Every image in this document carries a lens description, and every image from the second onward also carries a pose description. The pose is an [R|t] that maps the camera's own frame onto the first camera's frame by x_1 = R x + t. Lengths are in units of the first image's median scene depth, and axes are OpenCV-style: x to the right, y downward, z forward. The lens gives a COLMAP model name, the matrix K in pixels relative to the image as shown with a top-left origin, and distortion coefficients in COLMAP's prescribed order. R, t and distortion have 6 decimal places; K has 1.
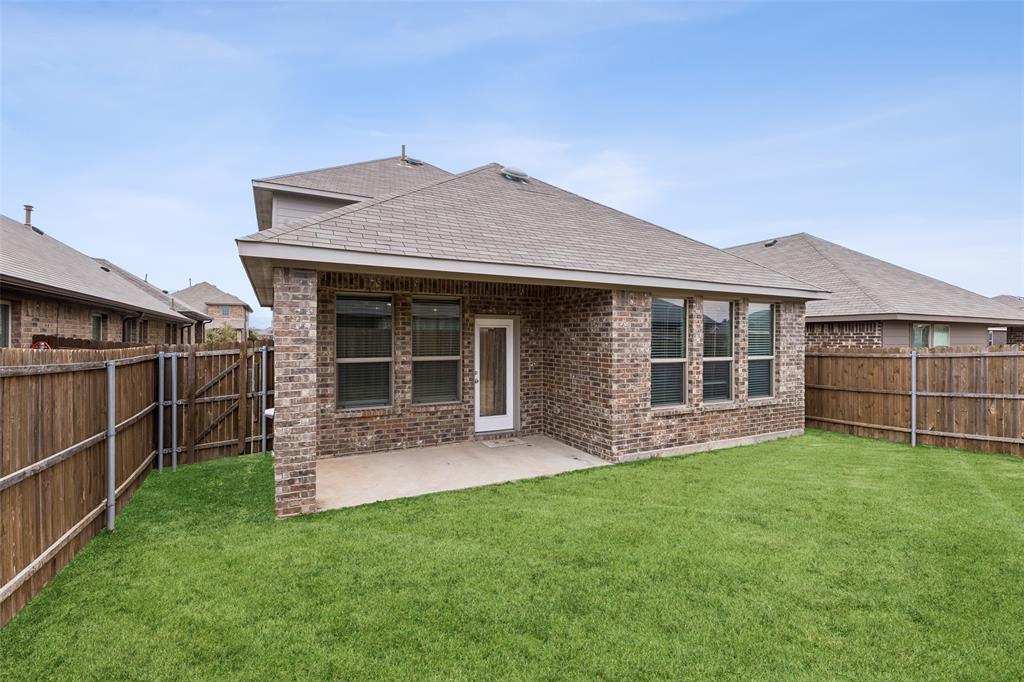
lens RADIAL K [[459.4, 0, 510.7], [0, 459.4, 341.1], [0, 0, 1]] dist [0.001161, -0.001793]
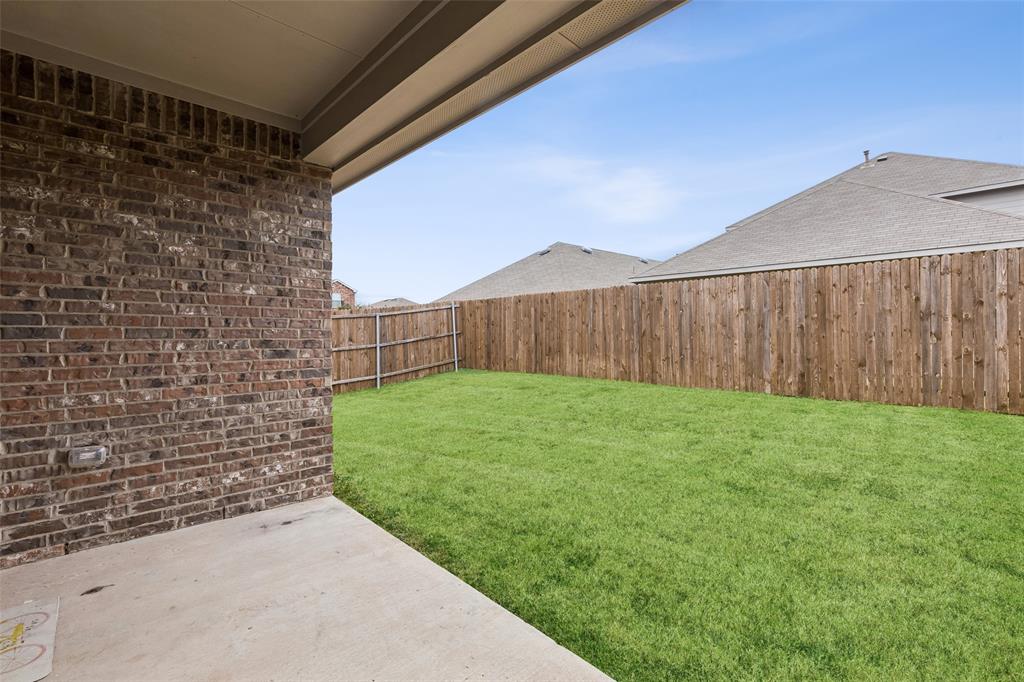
lens RADIAL K [[459.4, 0, 511.1], [0, 459.4, 333.3], [0, 0, 1]] dist [0.001161, -0.001793]
pose [[-0.271453, -0.003961, 0.962444, -0.333282], [0.007997, 0.999948, 0.006371, 0.070083], [-0.962419, 0.009426, -0.271407, 0.887366]]
